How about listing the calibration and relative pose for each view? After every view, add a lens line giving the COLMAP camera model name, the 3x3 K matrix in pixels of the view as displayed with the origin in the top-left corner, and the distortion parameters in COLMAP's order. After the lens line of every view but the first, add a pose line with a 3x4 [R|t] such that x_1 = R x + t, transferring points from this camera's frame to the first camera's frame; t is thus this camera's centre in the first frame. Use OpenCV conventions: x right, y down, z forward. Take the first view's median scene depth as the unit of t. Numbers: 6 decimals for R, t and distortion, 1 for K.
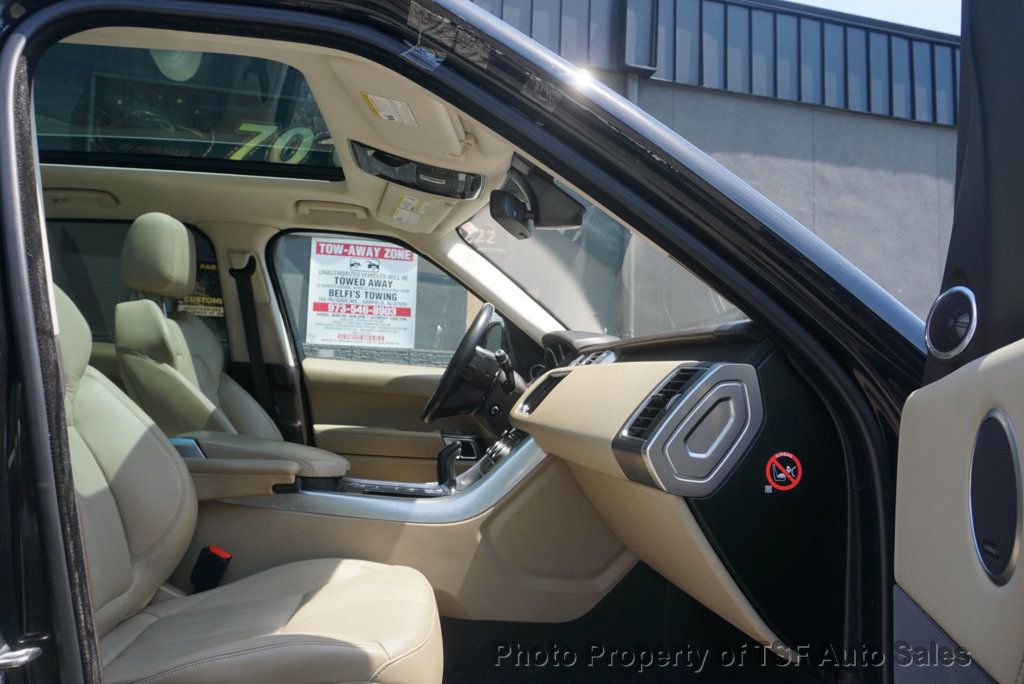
lens RADIAL K [[750.8, 0, 515.2], [0, 750.8, 332.3], [0, 0, 1]] dist [-0.023321, -0.000330]
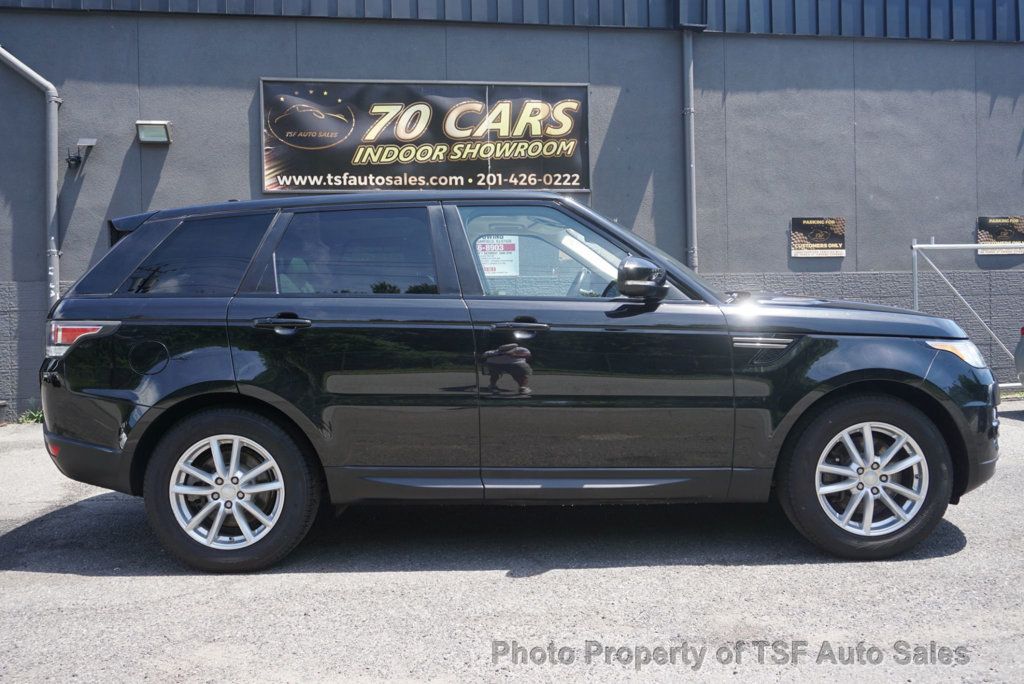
lens RADIAL K [[879.7, 0, 515.1], [0, 879.7, 343.2], [0, 0, 1]] dist [-0.011645, 0.005305]
pose [[0.993623, -0.049406, -0.101357, 0.003994], [0.061607, 0.990738, 0.121009, -0.046296], [0.094440, -0.126482, 0.987463, -0.493255]]
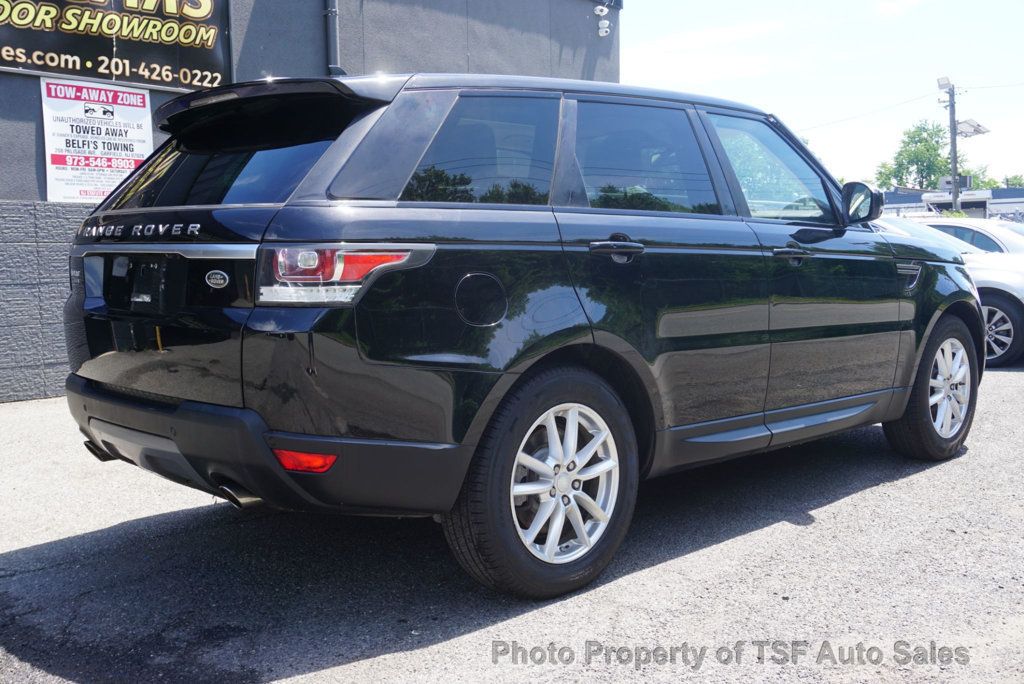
lens RADIAL K [[1048.3, 0, 509.8], [0, 1048.3, 334.7], [0, 0, 1]] dist [0.002387, 0.000000]
pose [[0.783673, -0.099137, 0.613212, -0.607822], [-0.008242, 0.985436, 0.169847, -0.043913], [-0.621119, -0.138159, 0.771443, -0.296598]]
